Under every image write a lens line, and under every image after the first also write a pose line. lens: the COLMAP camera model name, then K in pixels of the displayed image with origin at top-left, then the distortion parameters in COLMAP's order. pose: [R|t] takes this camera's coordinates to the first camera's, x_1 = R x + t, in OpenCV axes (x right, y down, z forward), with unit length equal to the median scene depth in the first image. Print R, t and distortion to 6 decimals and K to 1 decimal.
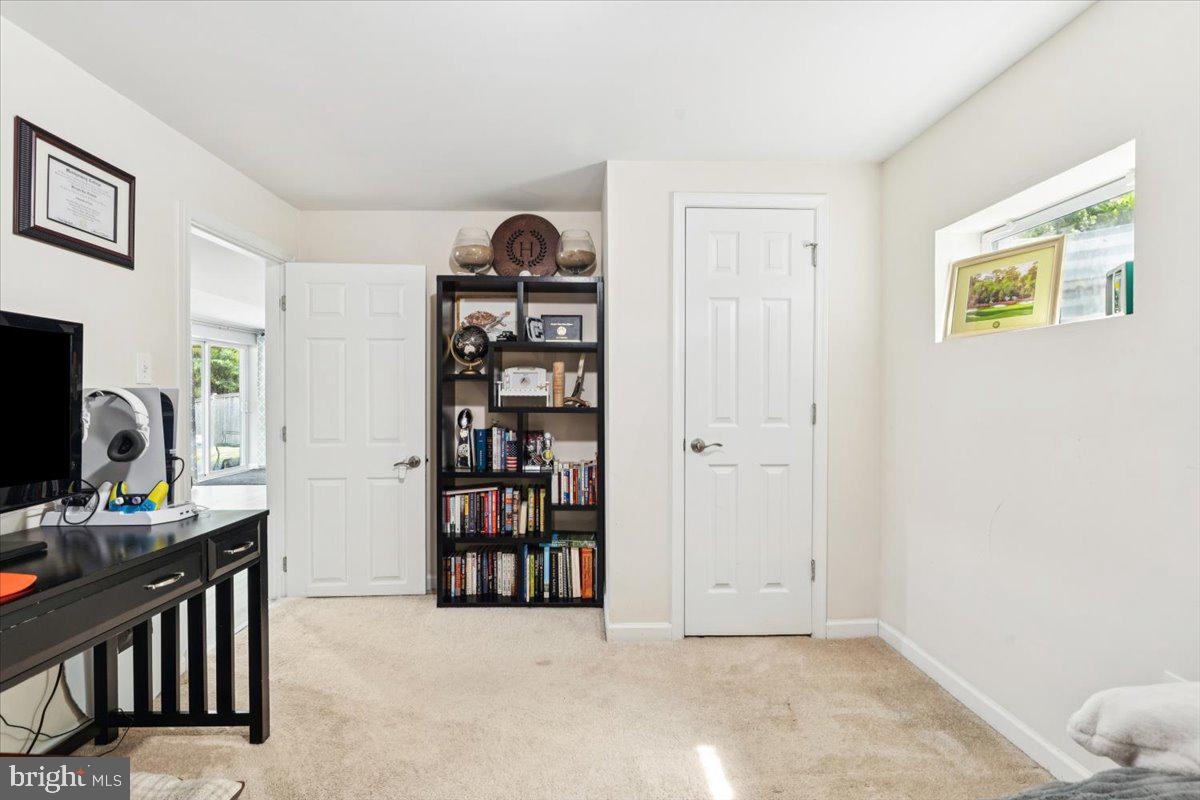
lens RADIAL K [[542.9, 0, 599.3], [0, 542.9, 395.8], [0, 0, 1]] dist [0.002485, 0.000145]
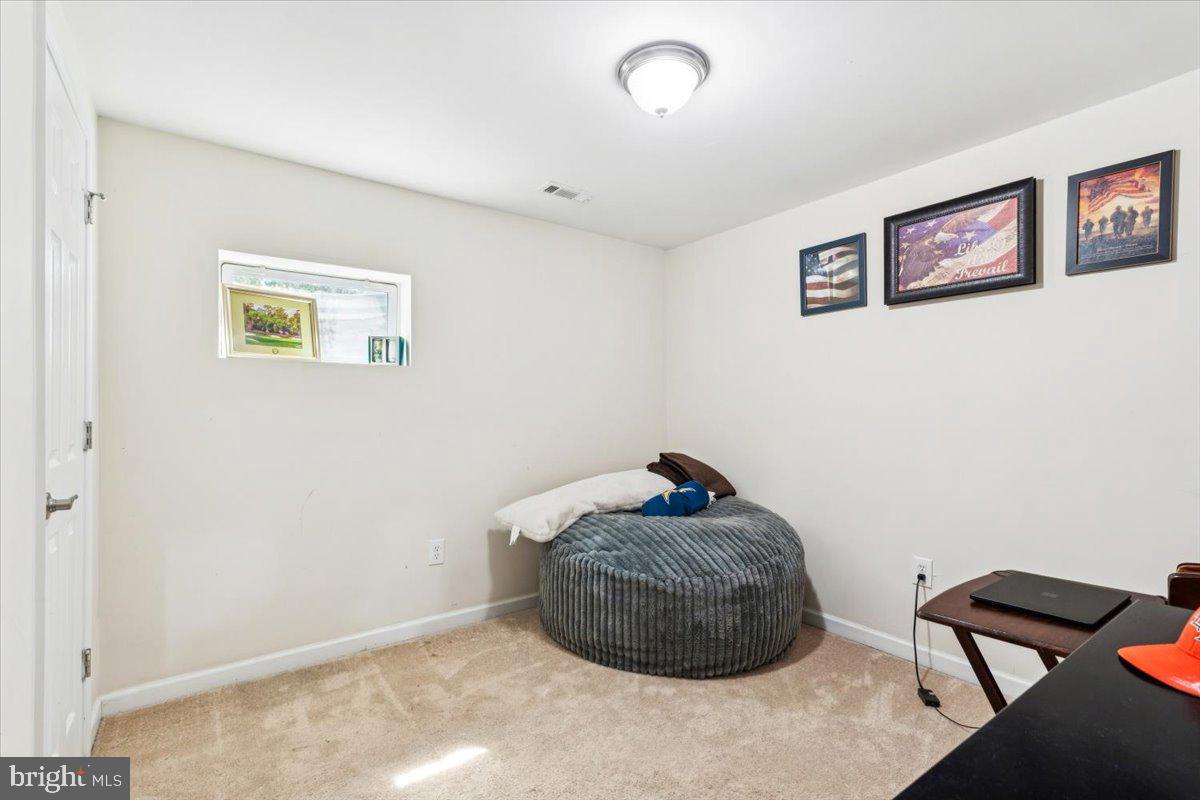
lens RADIAL K [[542.9, 0, 597.1], [0, 542.9, 405.3], [0, 0, 1]] dist [0.002485, 0.000145]
pose [[-0.567053, 0.000775, 0.823681, -0.689886], [0.004155, 0.999990, 0.001919, -0.008793], [-0.823671, 0.004511, -0.567051, 1.099669]]
